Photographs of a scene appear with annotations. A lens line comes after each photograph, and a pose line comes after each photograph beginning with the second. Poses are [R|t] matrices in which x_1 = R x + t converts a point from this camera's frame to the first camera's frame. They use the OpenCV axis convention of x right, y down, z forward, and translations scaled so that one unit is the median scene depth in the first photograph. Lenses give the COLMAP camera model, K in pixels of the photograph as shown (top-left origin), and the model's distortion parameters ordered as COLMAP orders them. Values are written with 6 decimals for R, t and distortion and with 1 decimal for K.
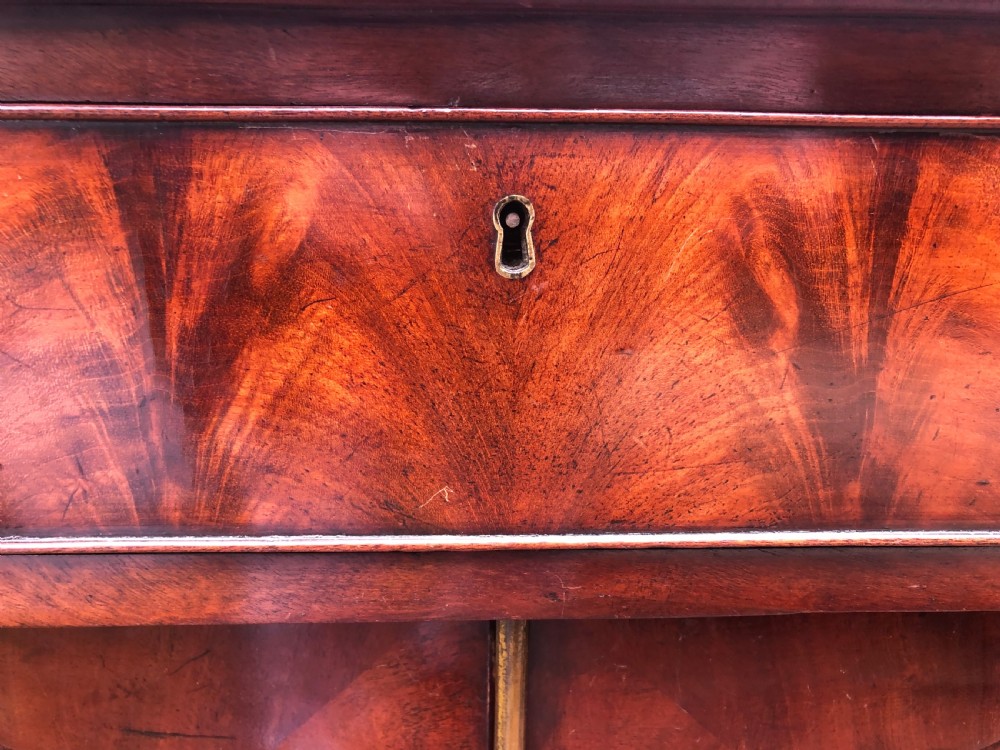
lens RADIAL K [[787.4, 0, 503.5], [0, 787.4, 344.0], [0, 0, 1]] dist [0.010646, 0.006504]
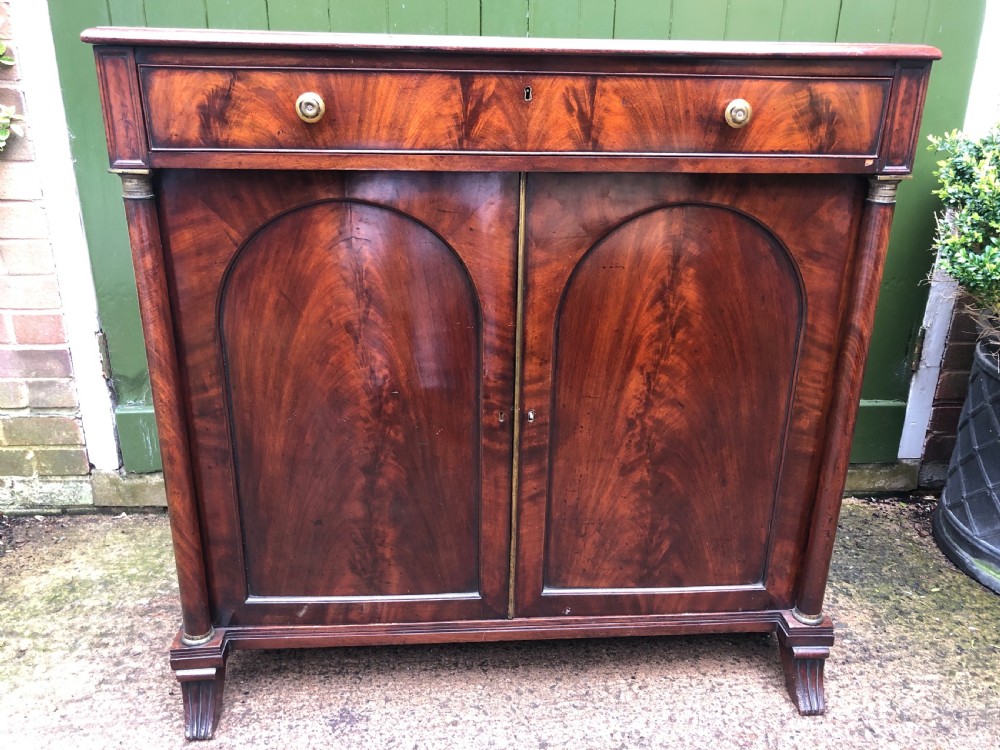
lens RADIAL K [[805.8, 0, 505.0], [0, 805.8, 348.0], [0, 0, 1]] dist [0.024278, -0.005935]
pose [[0.999039, -0.006897, 0.043285, -0.408161], [0.003457, 0.996864, 0.079058, 1.208125], [-0.043695, -0.078832, 0.995930, -4.855332]]
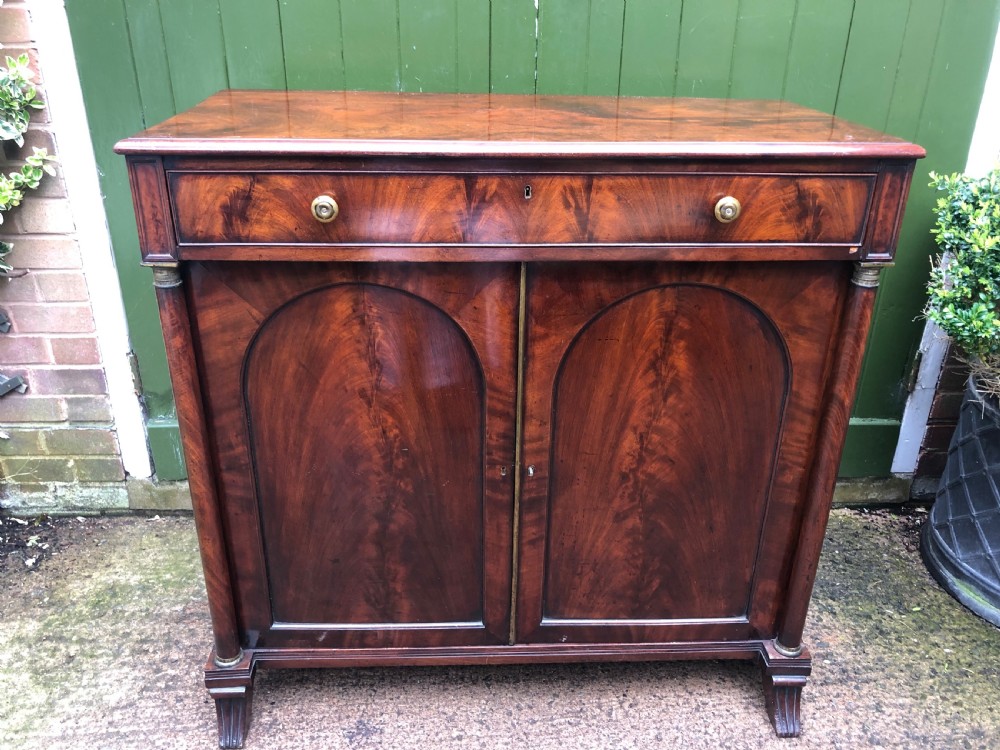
lens RADIAL K [[804.0, 0, 498.5], [0, 804.0, 348.7], [0, 0, 1]] dist [0.027560, -0.008009]
pose [[0.999929, -0.000606, 0.011904, -0.279903], [-0.001230, 0.988138, 0.153562, 0.106018], [-0.011856, -0.153566, 0.988067, -5.188519]]
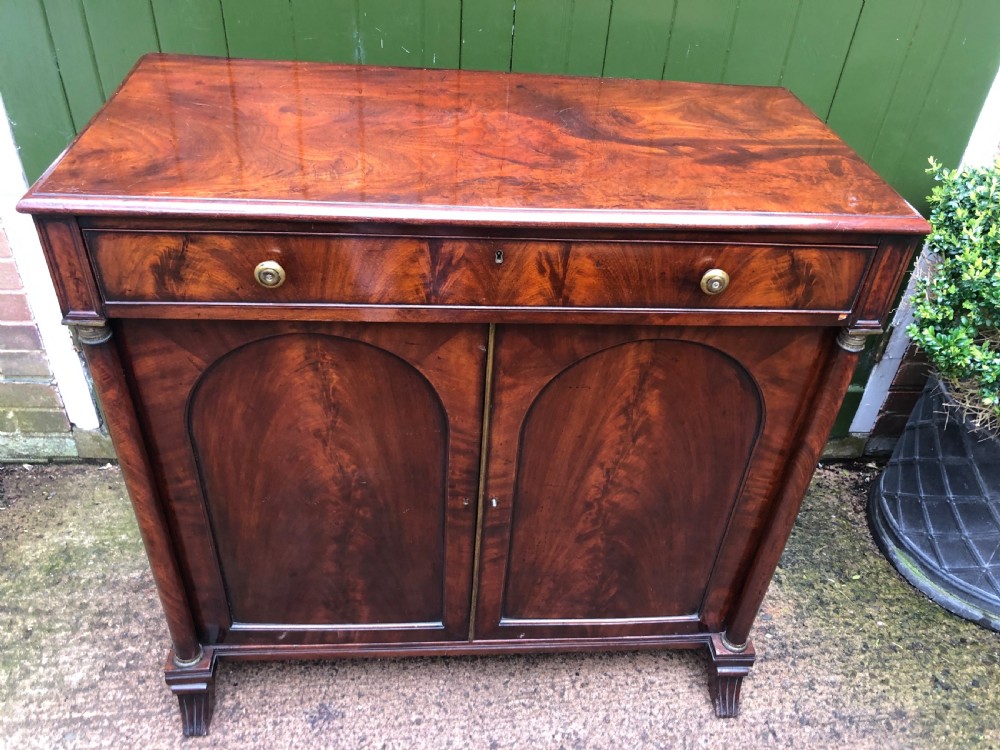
lens RADIAL K [[810.8, 0, 512.2], [0, 810.8, 350.5], [0, 0, 1]] dist [0.017840, 0.000796]
pose [[0.997229, 0.018947, 0.071940, -0.281810], [-0.043728, 0.931620, 0.360794, -1.520331], [-0.060185, -0.362940, 0.929867, -4.370800]]
